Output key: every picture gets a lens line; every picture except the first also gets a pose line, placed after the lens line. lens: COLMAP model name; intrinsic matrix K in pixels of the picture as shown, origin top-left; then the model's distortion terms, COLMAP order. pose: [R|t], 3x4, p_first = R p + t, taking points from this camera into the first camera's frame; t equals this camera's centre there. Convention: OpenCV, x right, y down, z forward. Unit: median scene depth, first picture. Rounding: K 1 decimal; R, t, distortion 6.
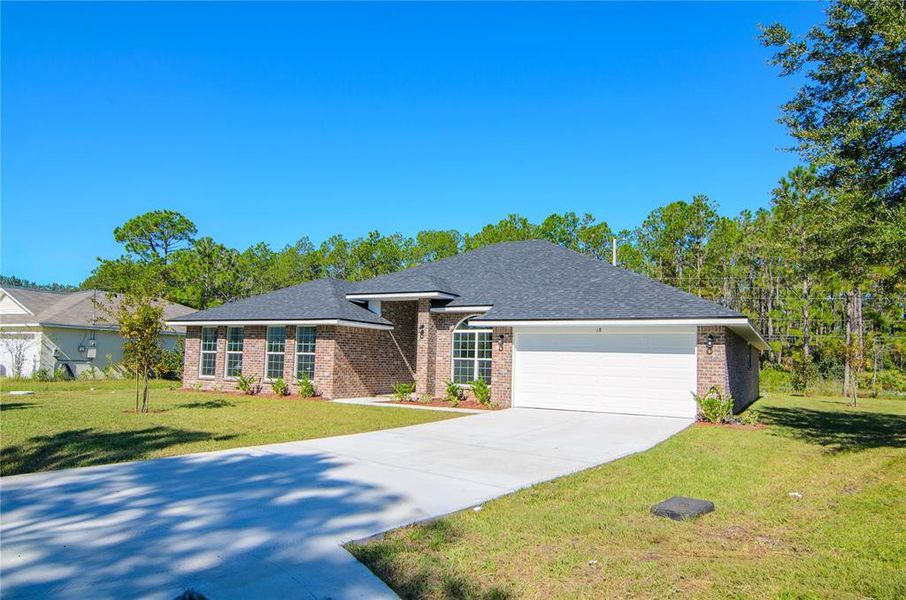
lens RADIAL K [[625.8, 0, 455.7], [0, 625.8, 304.2], [0, 0, 1]] dist [0.001369, -0.011565]
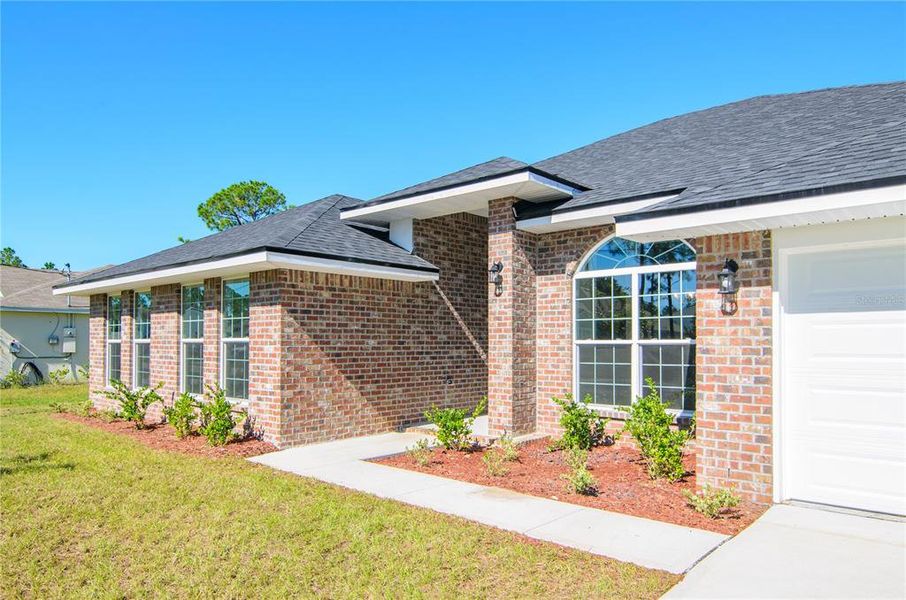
lens RADIAL K [[625.8, 0, 454.3], [0, 625.8, 336.1], [0, 0, 1]] dist [0.001369, -0.011565]
pose [[0.975980, -0.029377, -0.215869, 0.006537], [0.046907, 0.995963, 0.076539, 0.048056], [0.212749, -0.084826, 0.973418, 0.583254]]
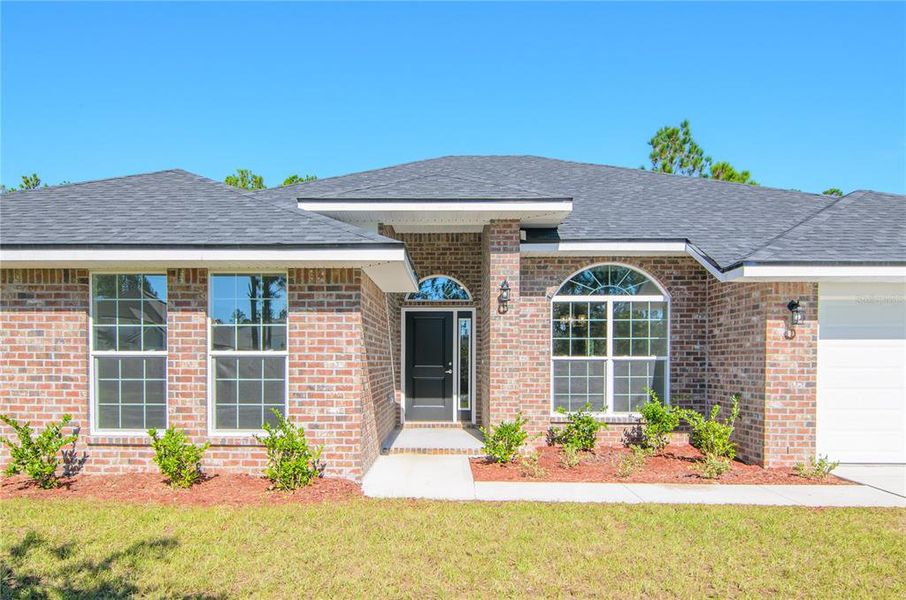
lens RADIAL K [[639.8, 0, 434.9], [0, 639.8, 371.5], [0, 0, 1]] dist [-0.005262, -0.000603]
pose [[0.884875, -0.031558, 0.464758, -0.302084], [-0.023365, 0.993440, 0.111943, 0.046098], [-0.465242, -0.109914, 0.878333, 0.625497]]
